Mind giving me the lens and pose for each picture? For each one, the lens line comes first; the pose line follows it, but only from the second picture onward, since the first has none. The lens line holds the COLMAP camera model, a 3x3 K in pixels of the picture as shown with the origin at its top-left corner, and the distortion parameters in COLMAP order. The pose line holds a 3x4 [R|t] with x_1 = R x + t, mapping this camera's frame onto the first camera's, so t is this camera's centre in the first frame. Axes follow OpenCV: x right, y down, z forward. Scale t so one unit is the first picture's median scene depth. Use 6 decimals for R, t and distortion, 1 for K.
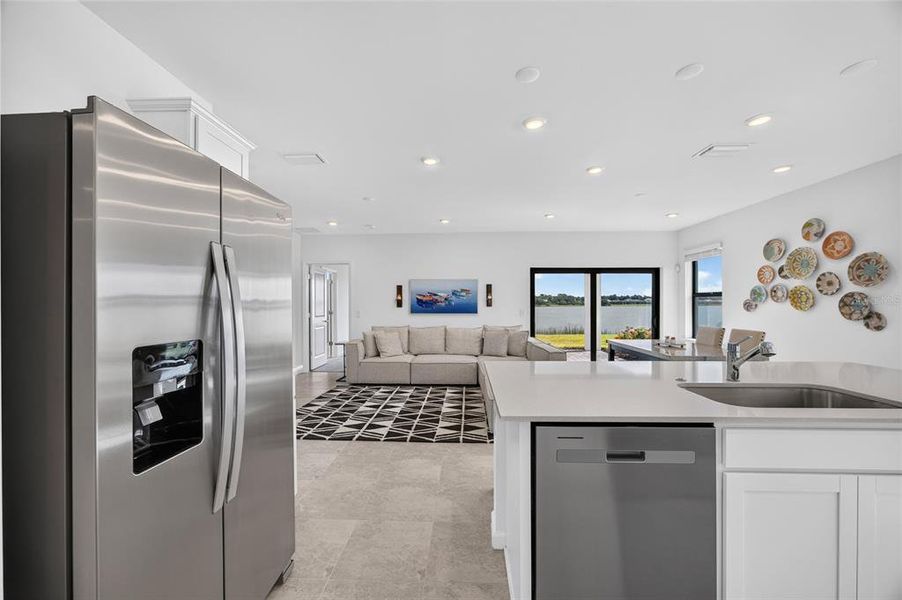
lens RADIAL K [[348.5, 0, 461.0], [0, 348.5, 302.6], [0, 0, 1]] dist [-0.023276, 0.007774]
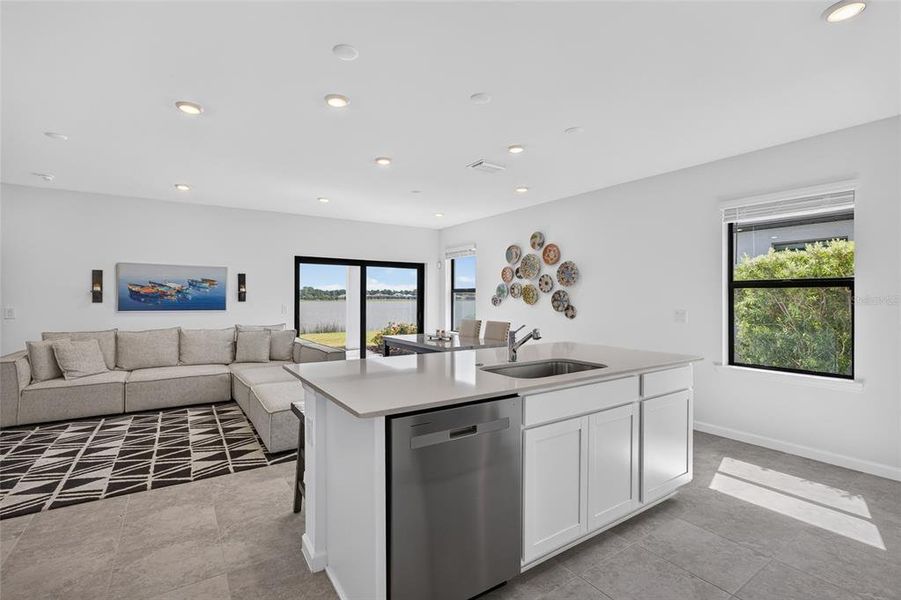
lens RADIAL K [[398.6, 0, 440.3], [0, 398.6, 295.5], [0, 0, 1]] dist [-0.019999, 0.006142]
pose [[0.823187, 0.007237, 0.567725, -0.090250], [-0.005031, 0.999972, -0.005452, 0.000174], [-0.567748, 0.001632, 0.823200, -0.010580]]
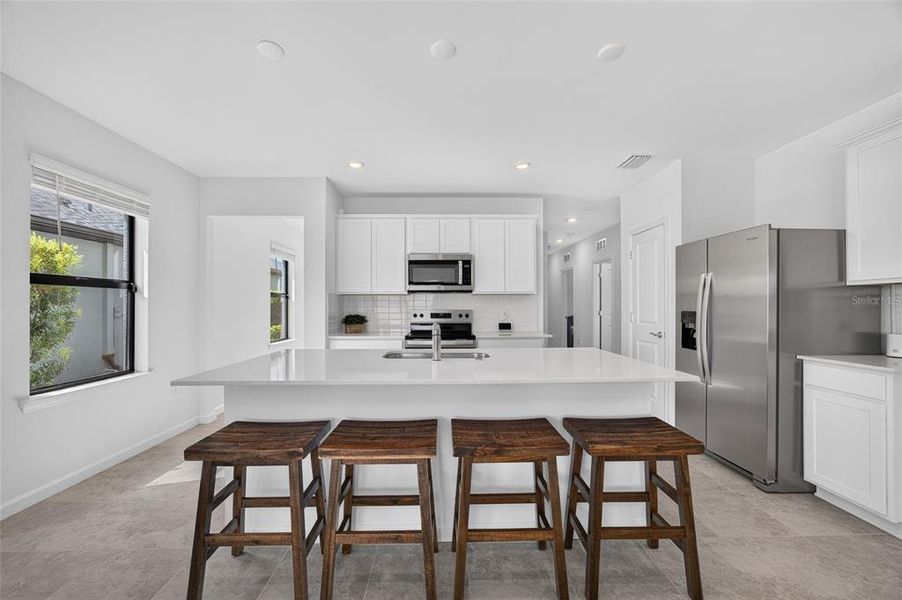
lens RADIAL K [[348.5, 0, 457.4], [0, 348.5, 303.5], [0, 0, 1]] dist [-0.023276, 0.007774]
pose [[-0.998607, 0.004534, -0.052565, 0.292403], [0.005007, 0.999948, -0.008873, 0.014161], [0.052522, -0.009124, -0.998578, 0.827104]]
